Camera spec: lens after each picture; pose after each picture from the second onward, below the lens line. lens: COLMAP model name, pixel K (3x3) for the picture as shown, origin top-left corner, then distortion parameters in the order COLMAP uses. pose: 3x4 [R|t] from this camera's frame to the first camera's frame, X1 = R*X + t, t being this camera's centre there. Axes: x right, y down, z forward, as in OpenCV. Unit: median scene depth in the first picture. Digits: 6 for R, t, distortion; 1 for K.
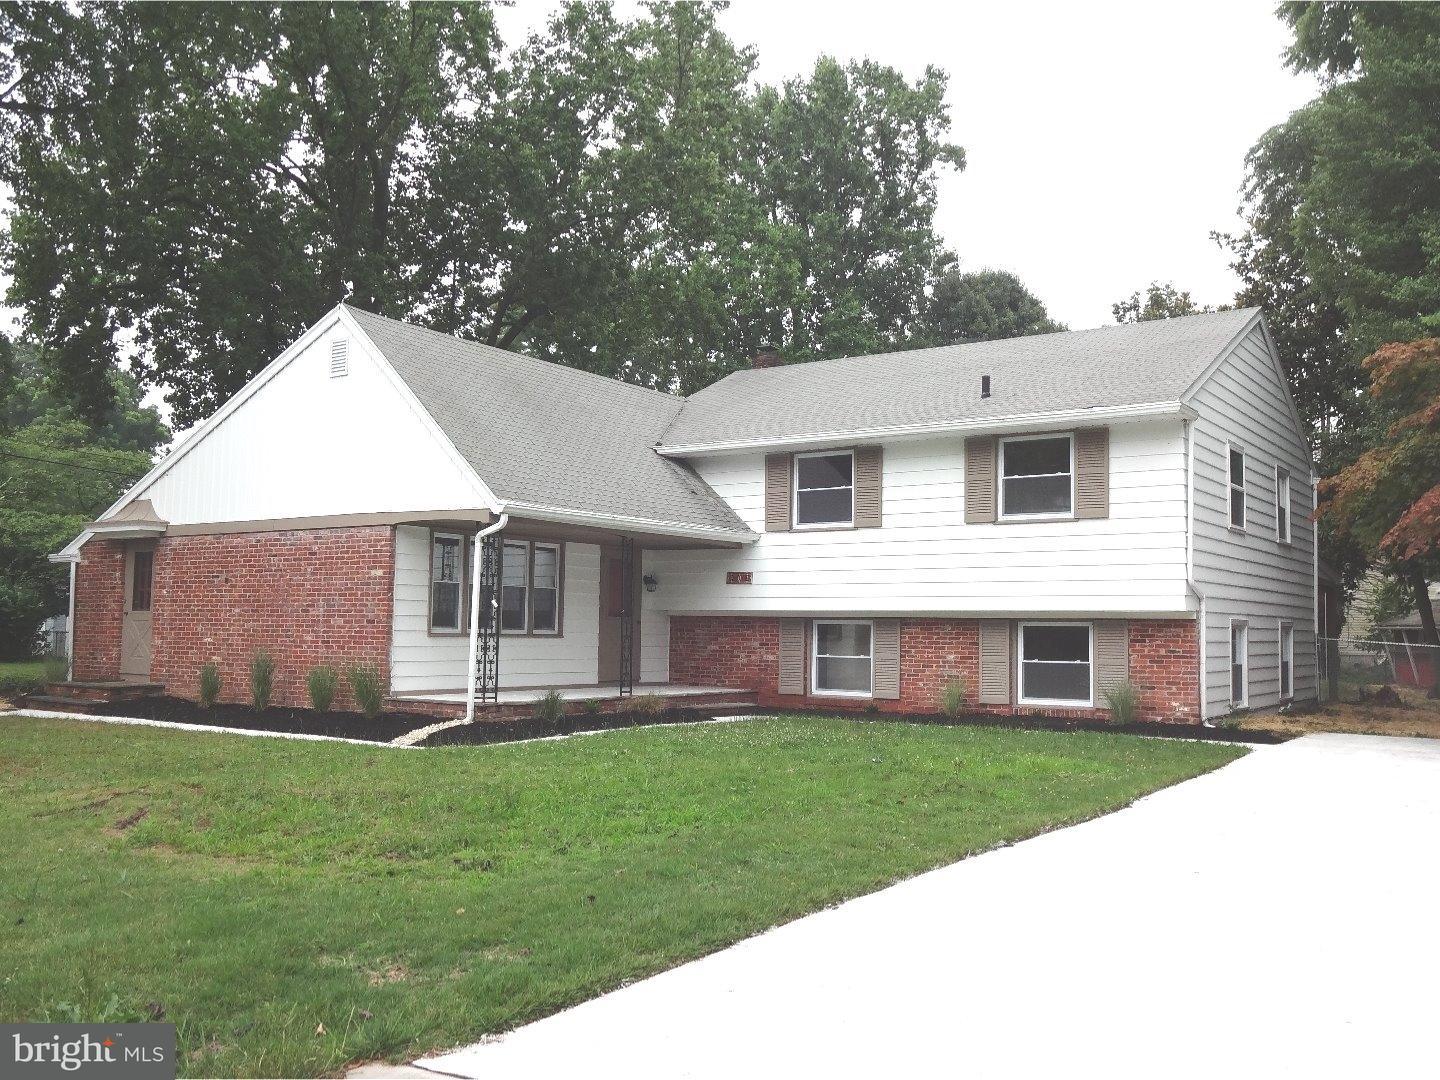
lens RADIAL K [[1302.3, 0, 721.3], [0, 1302.3, 539.3], [0, 0, 1]] dist [0.020268, 0.001201]
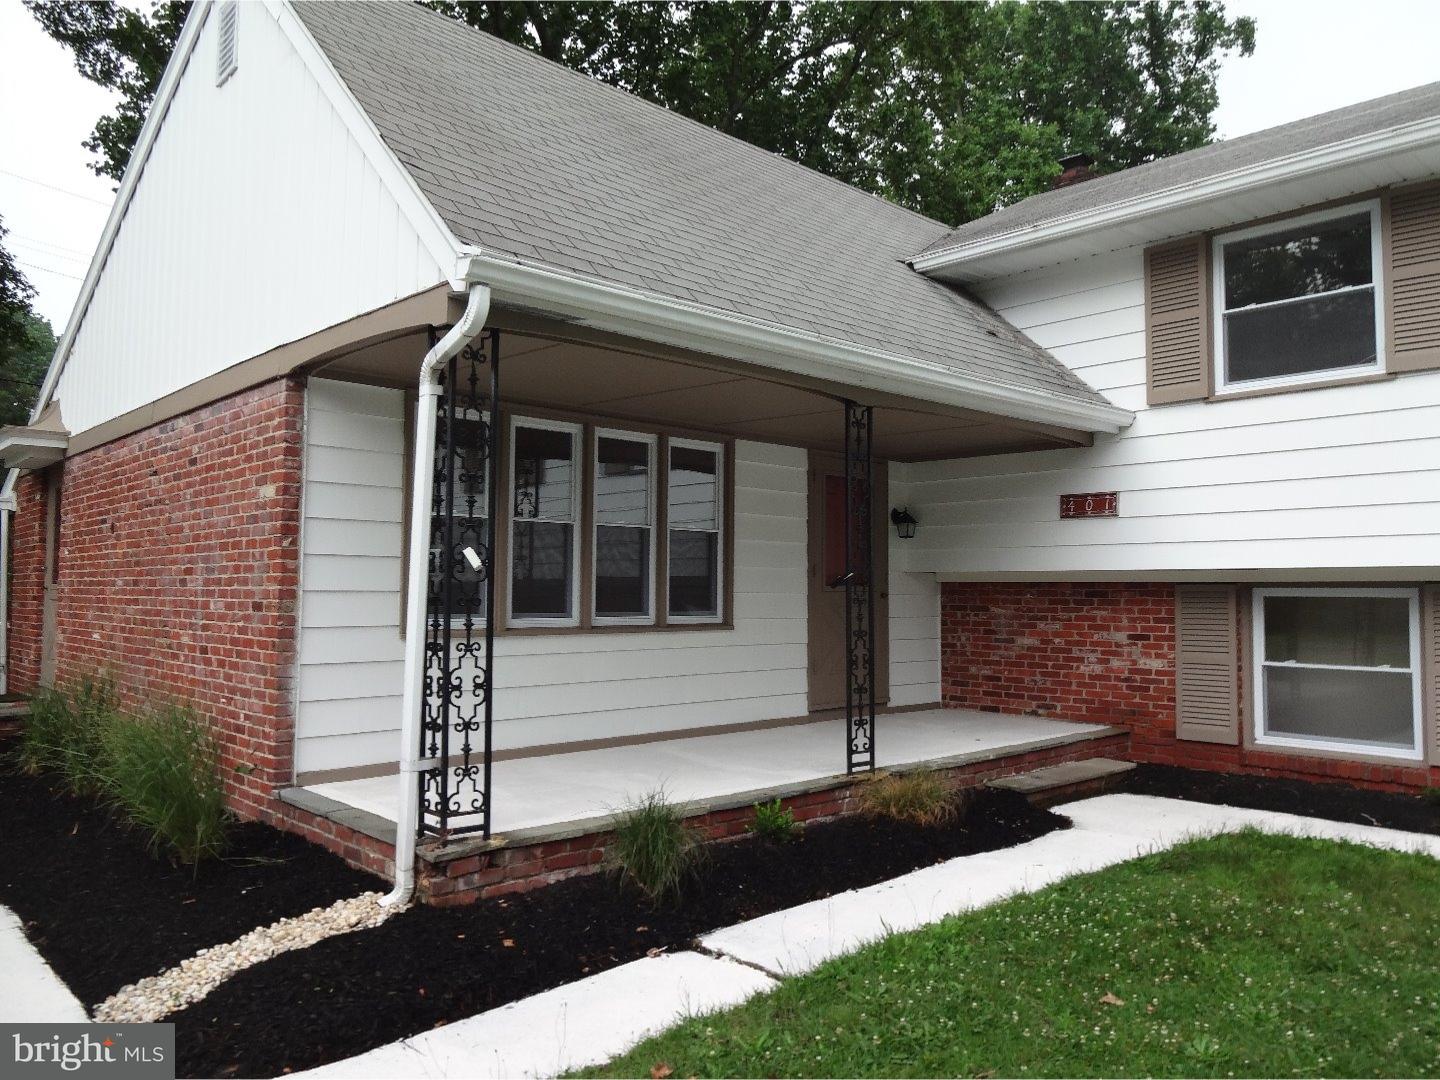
lens RADIAL K [[1052.6, 0, 718.6], [0, 1052.6, 534.5], [0, 0, 1]] dist [0.010147, 0.000107]
pose [[0.977536, -0.020866, -0.209734, -0.040451], [0.024204, 0.999618, 0.013363, 0.032577], [0.209375, -0.018139, 0.977667, 0.587110]]
